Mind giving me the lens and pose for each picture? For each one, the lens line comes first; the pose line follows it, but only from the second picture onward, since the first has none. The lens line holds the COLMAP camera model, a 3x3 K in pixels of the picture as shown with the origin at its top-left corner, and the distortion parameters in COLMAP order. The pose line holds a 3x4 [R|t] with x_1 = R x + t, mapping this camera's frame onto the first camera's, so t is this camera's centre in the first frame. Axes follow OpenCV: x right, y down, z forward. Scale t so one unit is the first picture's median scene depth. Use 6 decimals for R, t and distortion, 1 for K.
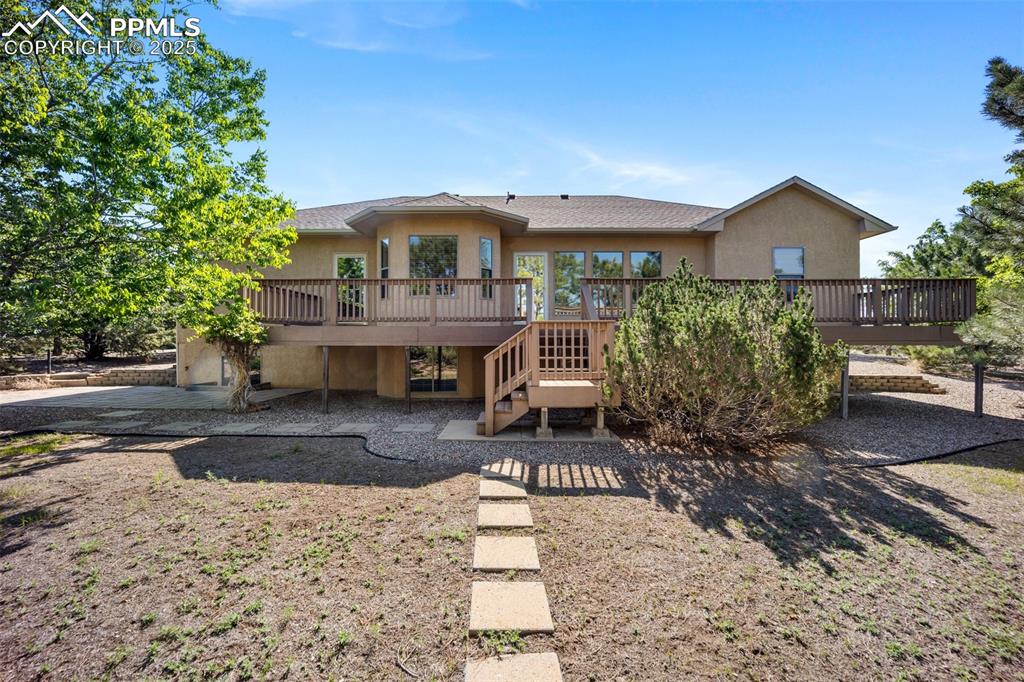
lens RADIAL K [[420.6, 0, 510.8], [0, 420.6, 342.4], [0, 0, 1]] dist [-0.017238, -0.000102]
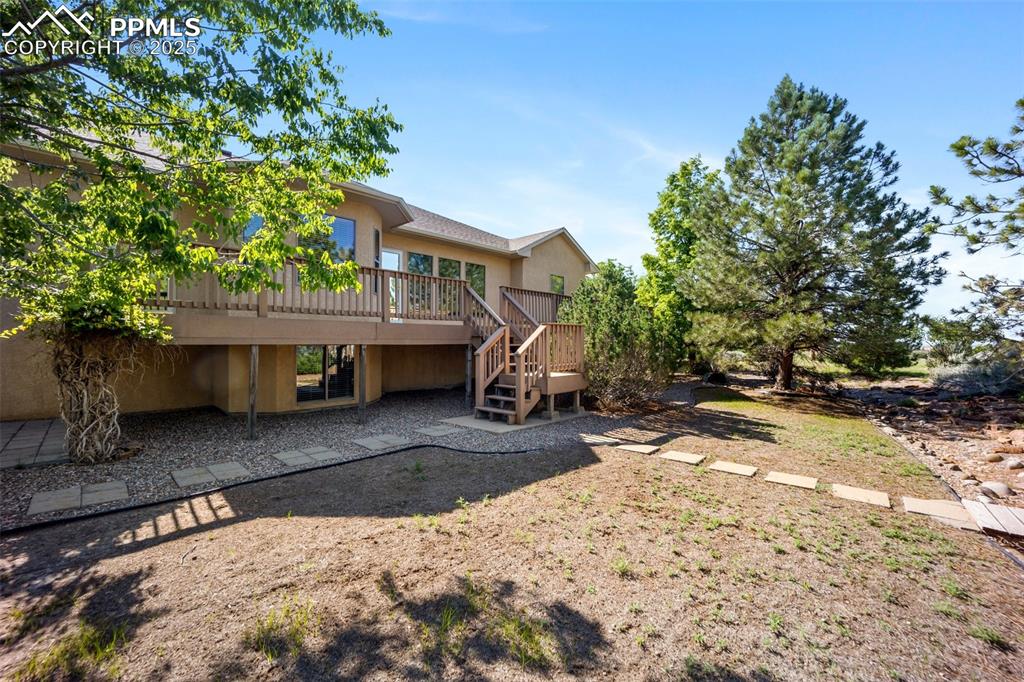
lens RADIAL K [[420.6, 0, 512.1], [0, 420.6, 338.1], [0, 0, 1]] dist [-0.017238, -0.000102]
pose [[0.671433, 0.009860, 0.741000, -0.889440], [0.004203, 0.999845, -0.017113, 0.015253], [-0.741053, 0.014605, 0.671287, 0.277010]]
